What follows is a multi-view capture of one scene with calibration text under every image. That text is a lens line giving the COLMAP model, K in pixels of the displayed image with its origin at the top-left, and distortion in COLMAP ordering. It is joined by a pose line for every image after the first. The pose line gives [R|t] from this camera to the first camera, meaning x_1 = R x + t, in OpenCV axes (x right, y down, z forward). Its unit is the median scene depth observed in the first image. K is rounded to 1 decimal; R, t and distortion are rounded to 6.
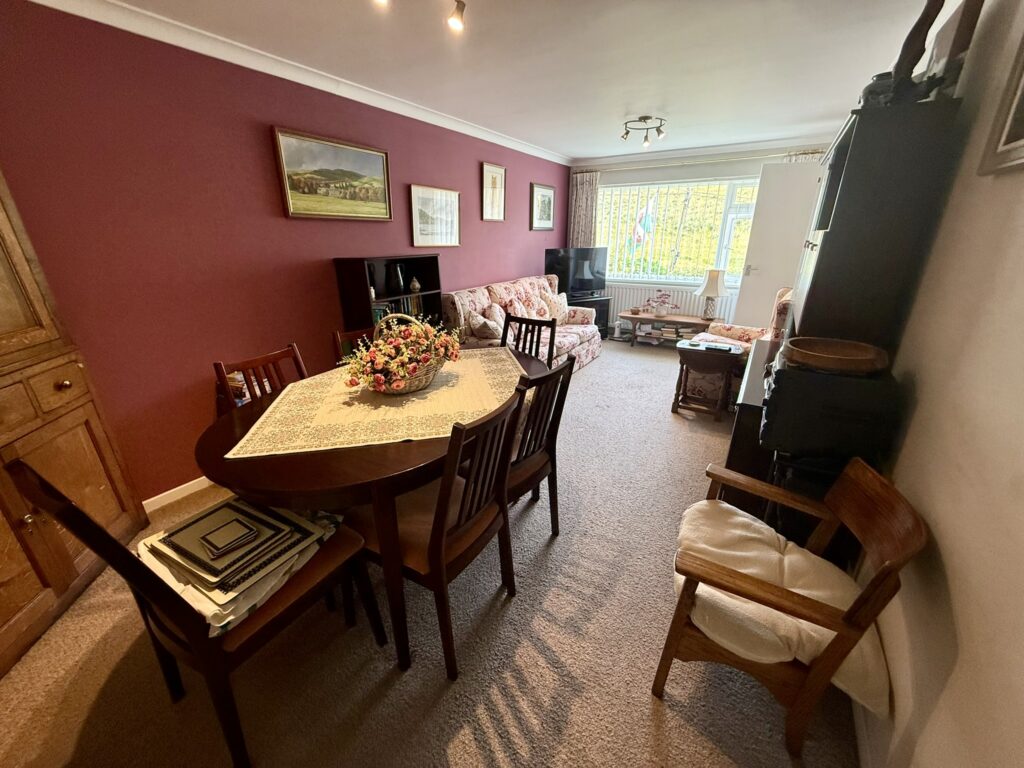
lens RADIAL K [[409.4, 0, 514.0], [0, 409.4, 386.6], [0, 0, 1]] dist [0.000846, -0.000349]
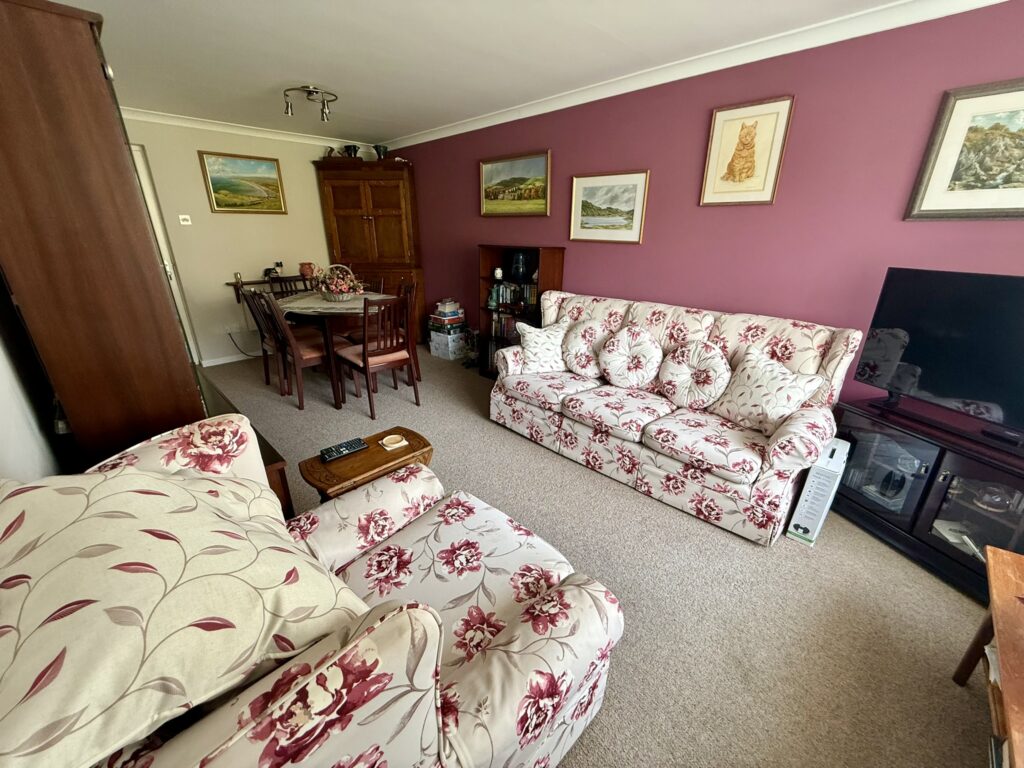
lens RADIAL K [[409.4, 0, 515.1], [0, 409.4, 384.0], [0, 0, 1]] dist [0.000846, -0.000349]
pose [[-0.220687, 0.339804, -0.914238, 0.977503], [-0.352095, 0.846385, 0.399577, -0.482162], [0.909575, 0.410079, -0.067143, 1.325113]]
